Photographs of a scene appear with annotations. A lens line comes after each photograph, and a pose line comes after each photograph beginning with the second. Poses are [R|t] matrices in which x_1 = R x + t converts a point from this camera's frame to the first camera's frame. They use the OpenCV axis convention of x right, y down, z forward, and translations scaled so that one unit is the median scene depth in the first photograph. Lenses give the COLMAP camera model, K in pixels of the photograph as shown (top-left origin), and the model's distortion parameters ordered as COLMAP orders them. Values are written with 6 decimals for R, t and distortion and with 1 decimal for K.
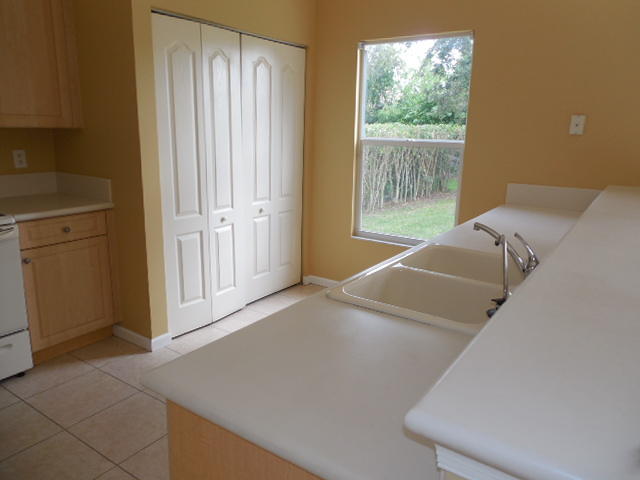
lens RADIAL K [[482.8, 0, 320.0], [0, 482.8, 240.0], [0, 0, 1]] dist [0.005500, -0.002494]
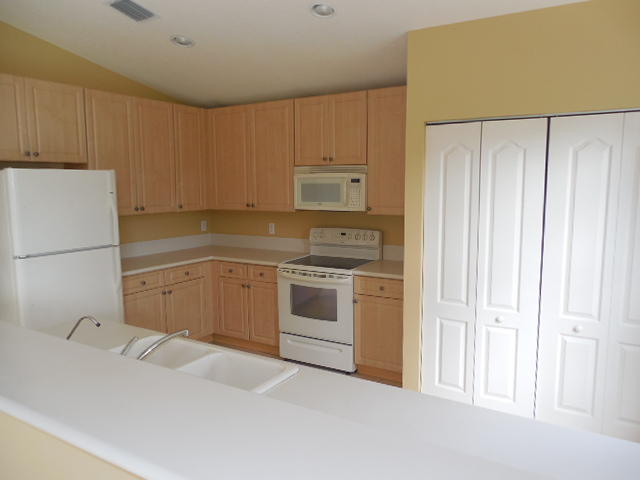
lens RADIAL K [[482.8, 0, 320.0], [0, 482.8, 240.0], [0, 0, 1]] dist [0.005500, -0.002494]
pose [[0.045404, 0.096871, -0.994261, 0.718022], [-0.224789, 0.970753, 0.084315, -0.201097], [0.973349, 0.219671, 0.065851, 0.610393]]
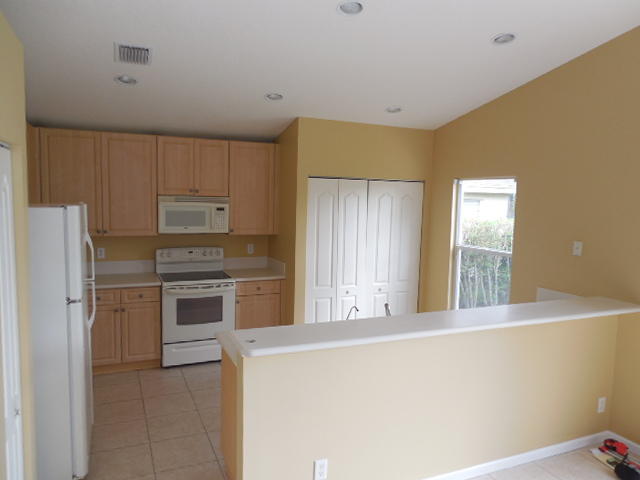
lens RADIAL K [[482.8, 0, 320.0], [0, 482.8, 240.0], [0, 0, 1]] dist [0.005500, -0.002494]
pose [[0.853944, 0.047768, -0.518168, 0.571194], [-0.126983, 0.984803, -0.118484, -0.011947], [0.504634, 0.166977, 0.847032, -0.453446]]
